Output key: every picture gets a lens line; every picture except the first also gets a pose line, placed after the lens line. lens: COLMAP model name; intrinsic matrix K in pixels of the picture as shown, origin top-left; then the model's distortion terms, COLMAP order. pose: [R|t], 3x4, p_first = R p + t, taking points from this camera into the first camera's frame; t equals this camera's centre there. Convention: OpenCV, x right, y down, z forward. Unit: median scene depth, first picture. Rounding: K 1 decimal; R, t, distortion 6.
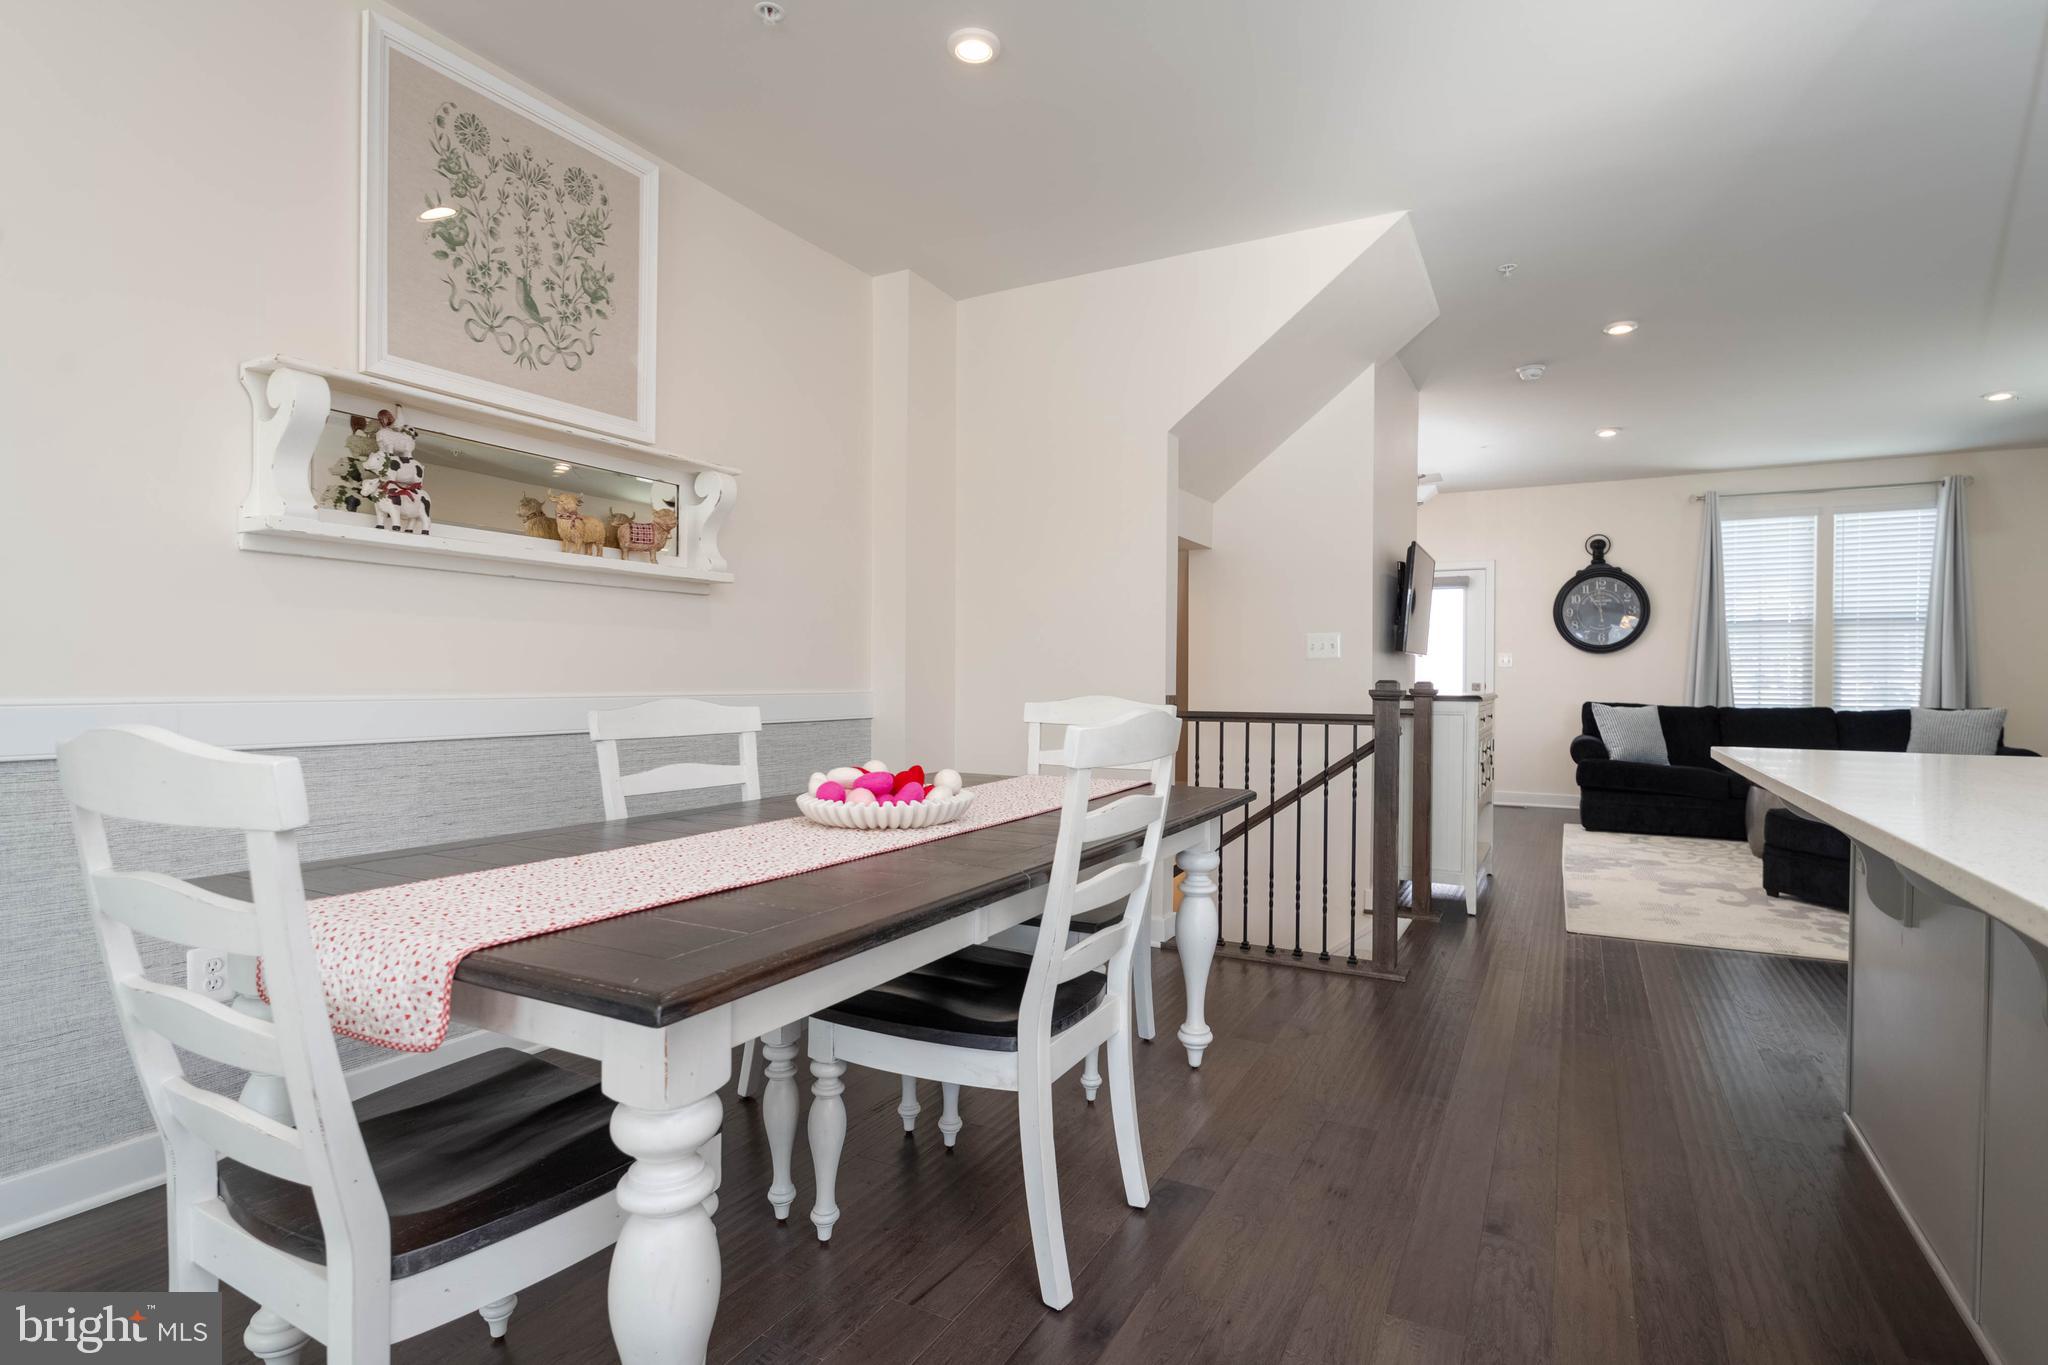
lens RADIAL K [[1030.7, 0, 1035.4], [0, 1030.7, 686.3], [0, 0, 1]] dist [-0.000079, -0.000581]
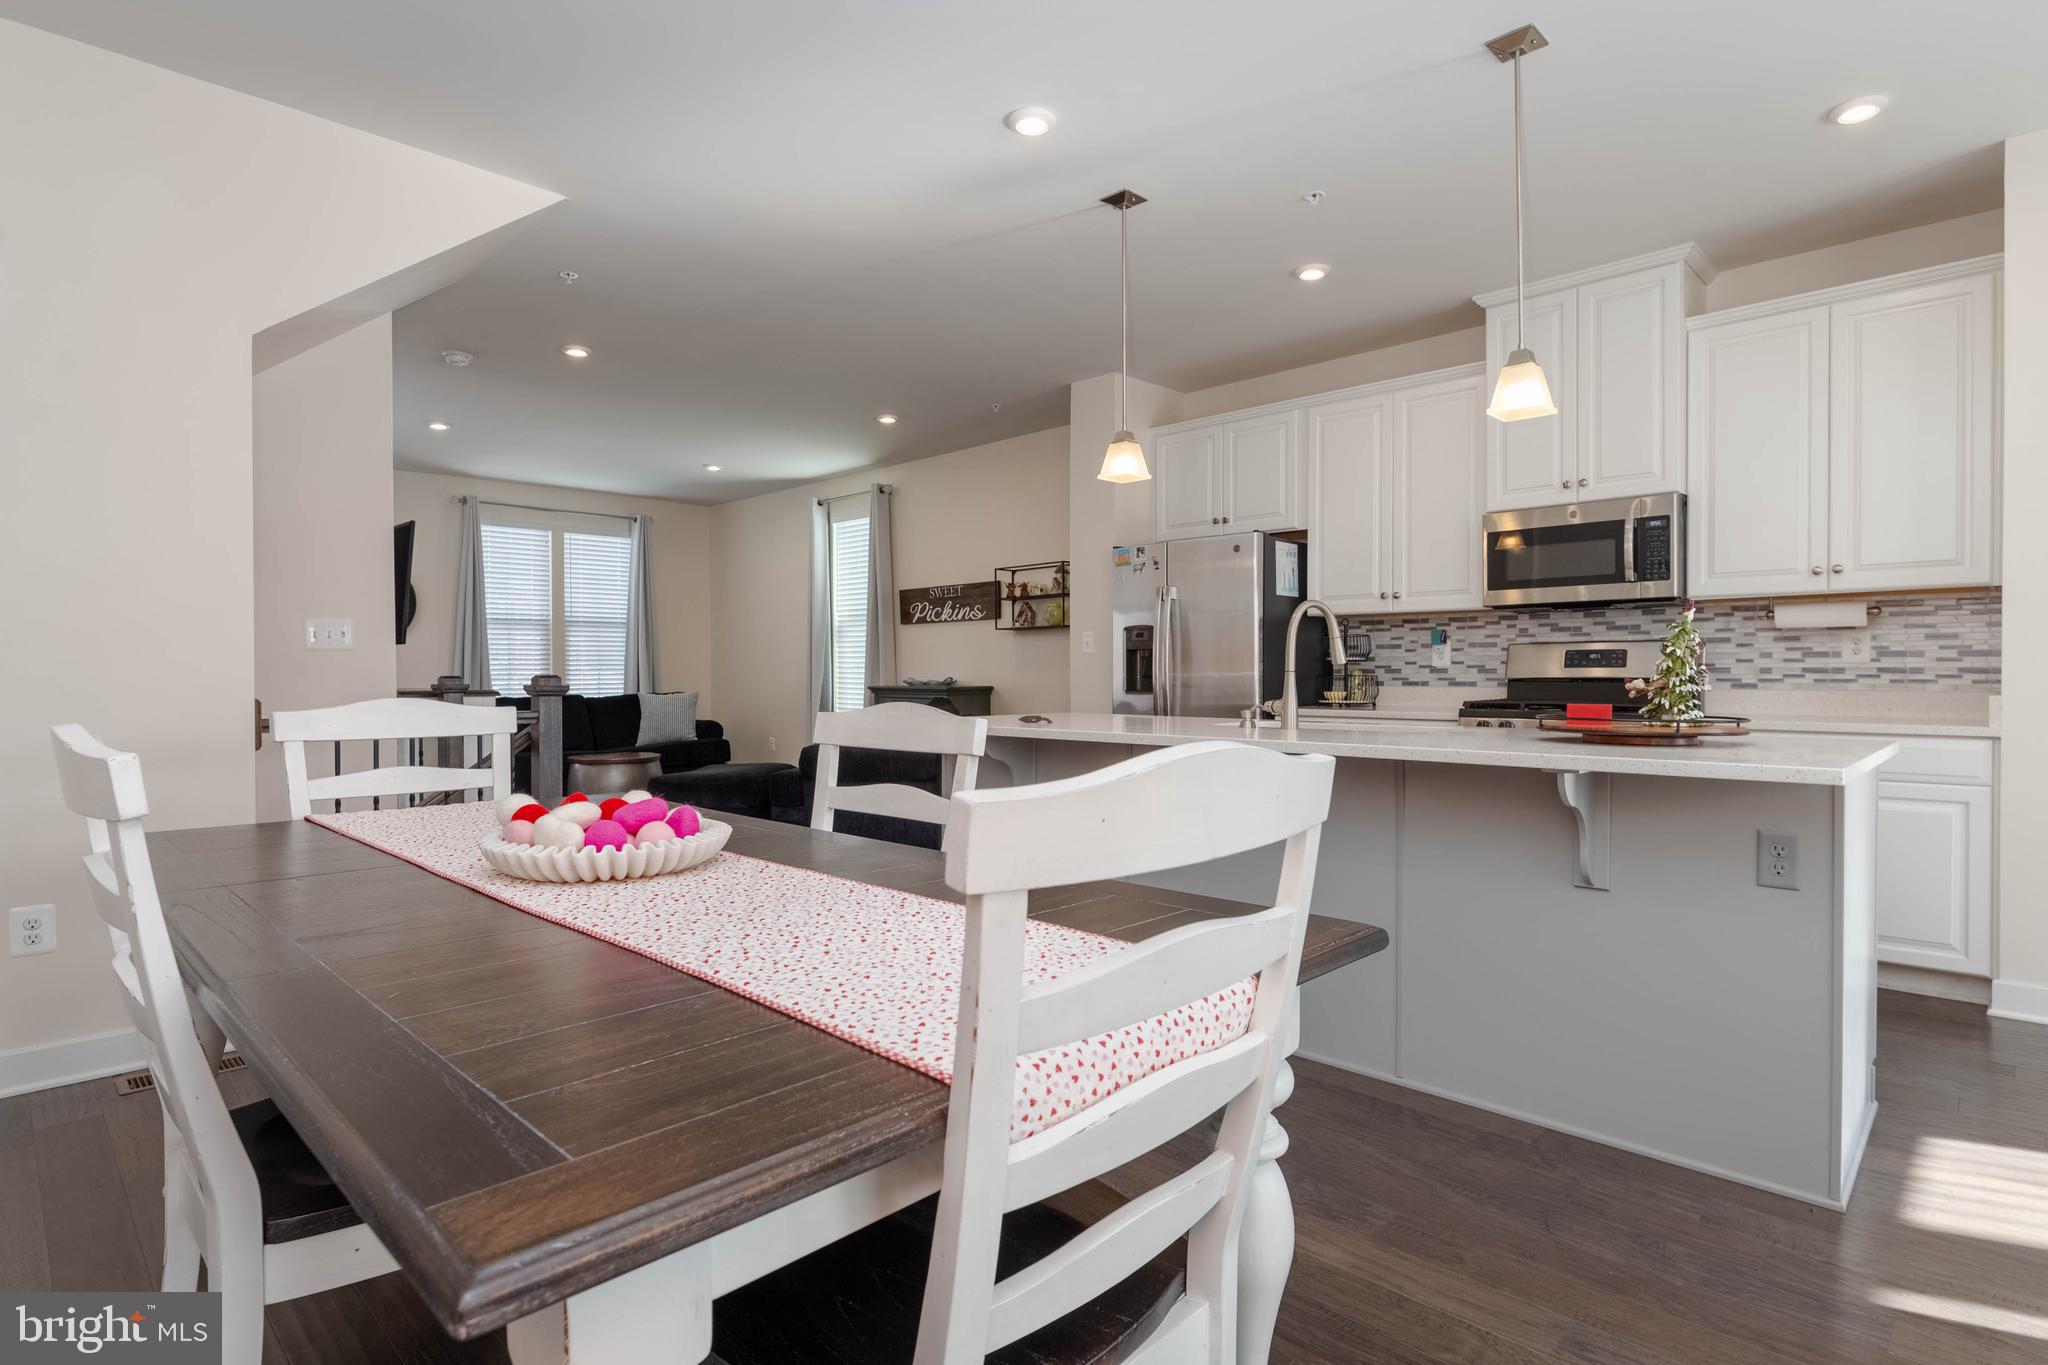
lens RADIAL K [[1030.7, 0, 1035.4], [0, 1030.7, 686.3], [0, 0, 1]] dist [-0.000079, -0.000581]
pose [[0.286330, -0.018918, 0.957944, -0.215472], [0.010489, 0.999807, 0.016609, -0.003161], [-0.958074, 0.005293, 0.286473, 0.137649]]
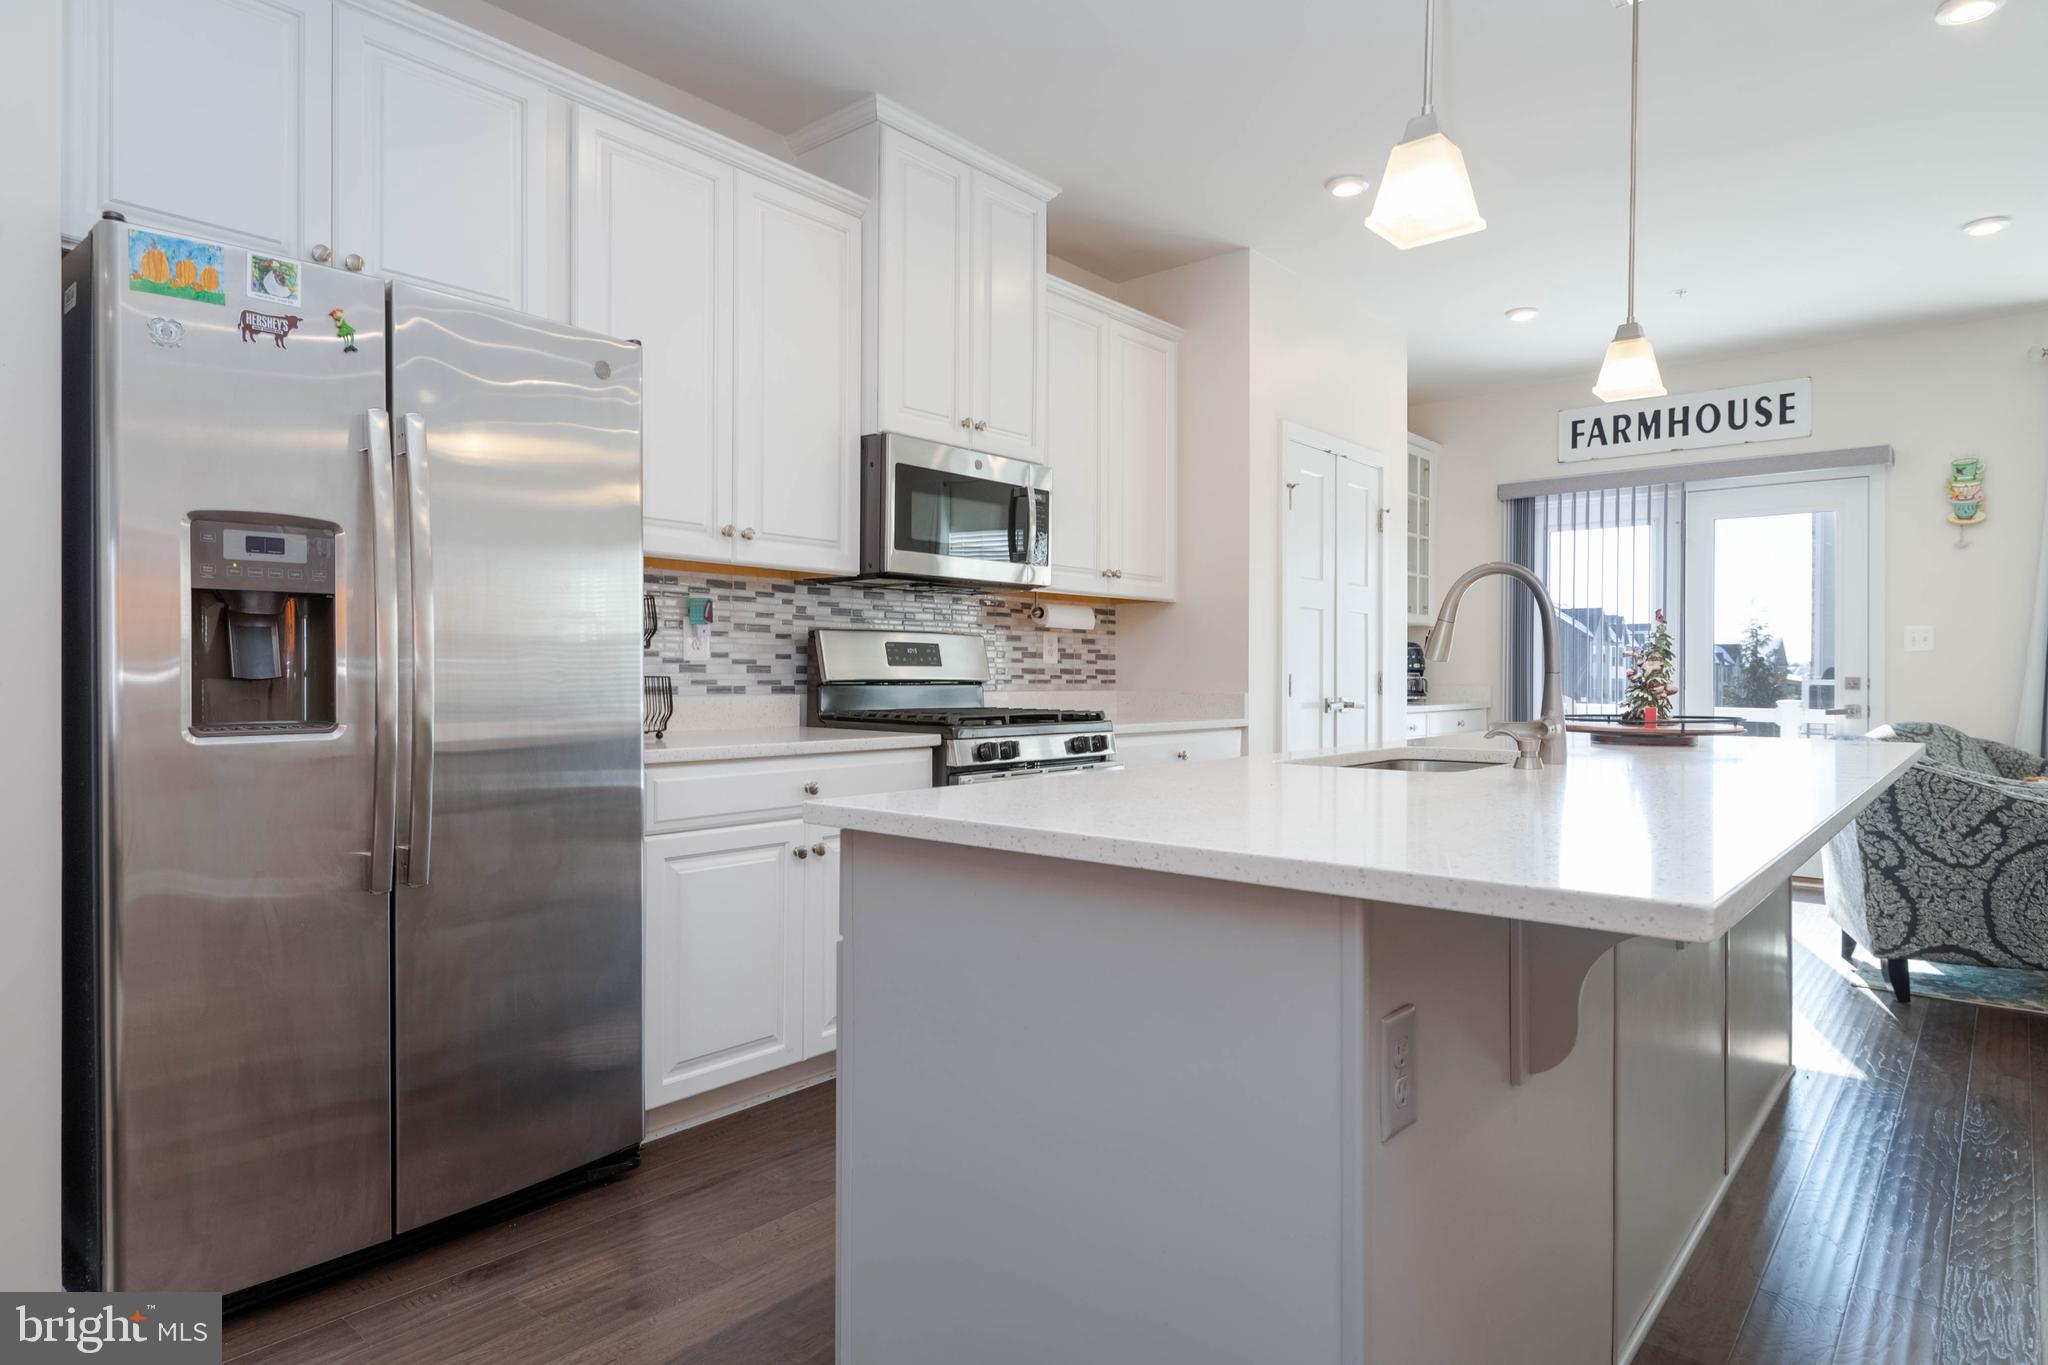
lens RADIAL K [[1156.1, 0, 1027.4], [0, 1156.1, 676.1], [0, 0, 1]] dist [-0.000280, -0.001503]
pose [[-0.974892, -0.011212, 0.222397, 0.270658], [-0.008932, 0.999897, 0.011256, -0.002410], [-0.222500, 0.008987, -0.974891, 0.474215]]
